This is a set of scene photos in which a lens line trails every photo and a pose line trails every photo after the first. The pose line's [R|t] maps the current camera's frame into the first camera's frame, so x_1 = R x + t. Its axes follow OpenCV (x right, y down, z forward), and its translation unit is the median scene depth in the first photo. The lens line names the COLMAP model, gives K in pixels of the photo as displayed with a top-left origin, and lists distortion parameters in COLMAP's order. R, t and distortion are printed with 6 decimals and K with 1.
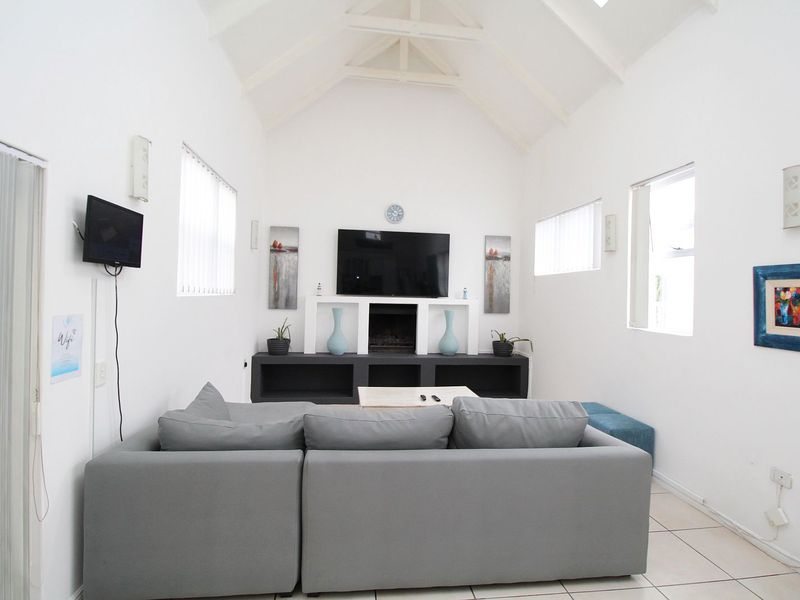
lens RADIAL K [[421.6, 0, 401.0], [0, 421.6, 298.2], [0, 0, 1]] dist [-0.002335, -0.012352]
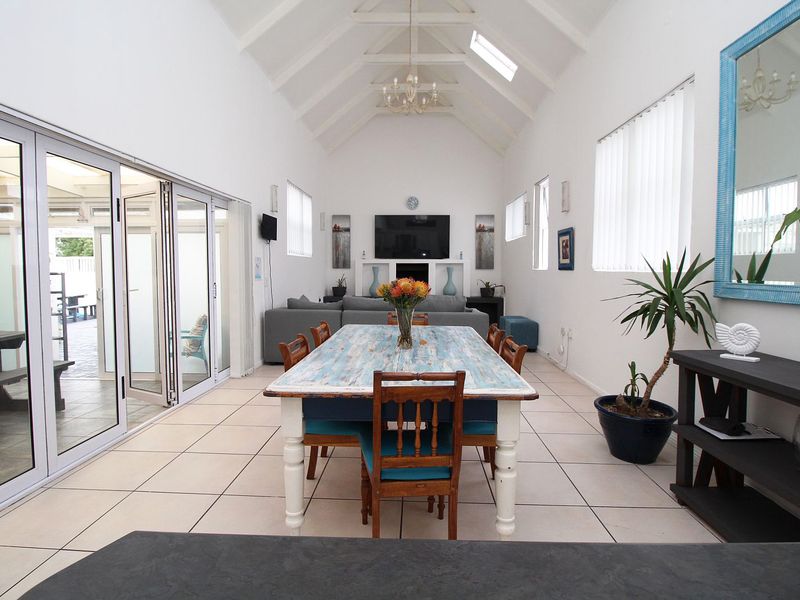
lens RADIAL K [[421.6, 0, 400.2], [0, 421.6, 297.5], [0, 0, 1]] dist [-0.002335, -0.012352]
pose [[0.986992, -0.010028, -0.160455, 0.183818], [0.018767, 0.998416, 0.053043, 0.054977], [0.159669, -0.055364, 0.985617, -0.510699]]
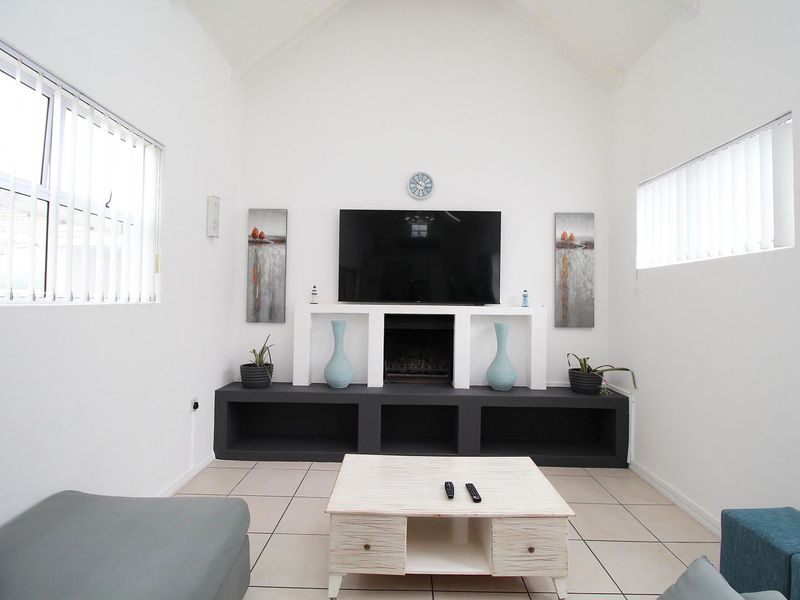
lens RADIAL K [[421.6, 0, 399.7], [0, 421.6, 296.0], [0, 0, 1]] dist [-0.002335, -0.012352]
pose [[0.990626, -0.011071, -0.136152, 0.045995], [0.007990, 0.999700, -0.023153, -0.001159], [0.136367, 0.021848, 0.990417, 0.313671]]
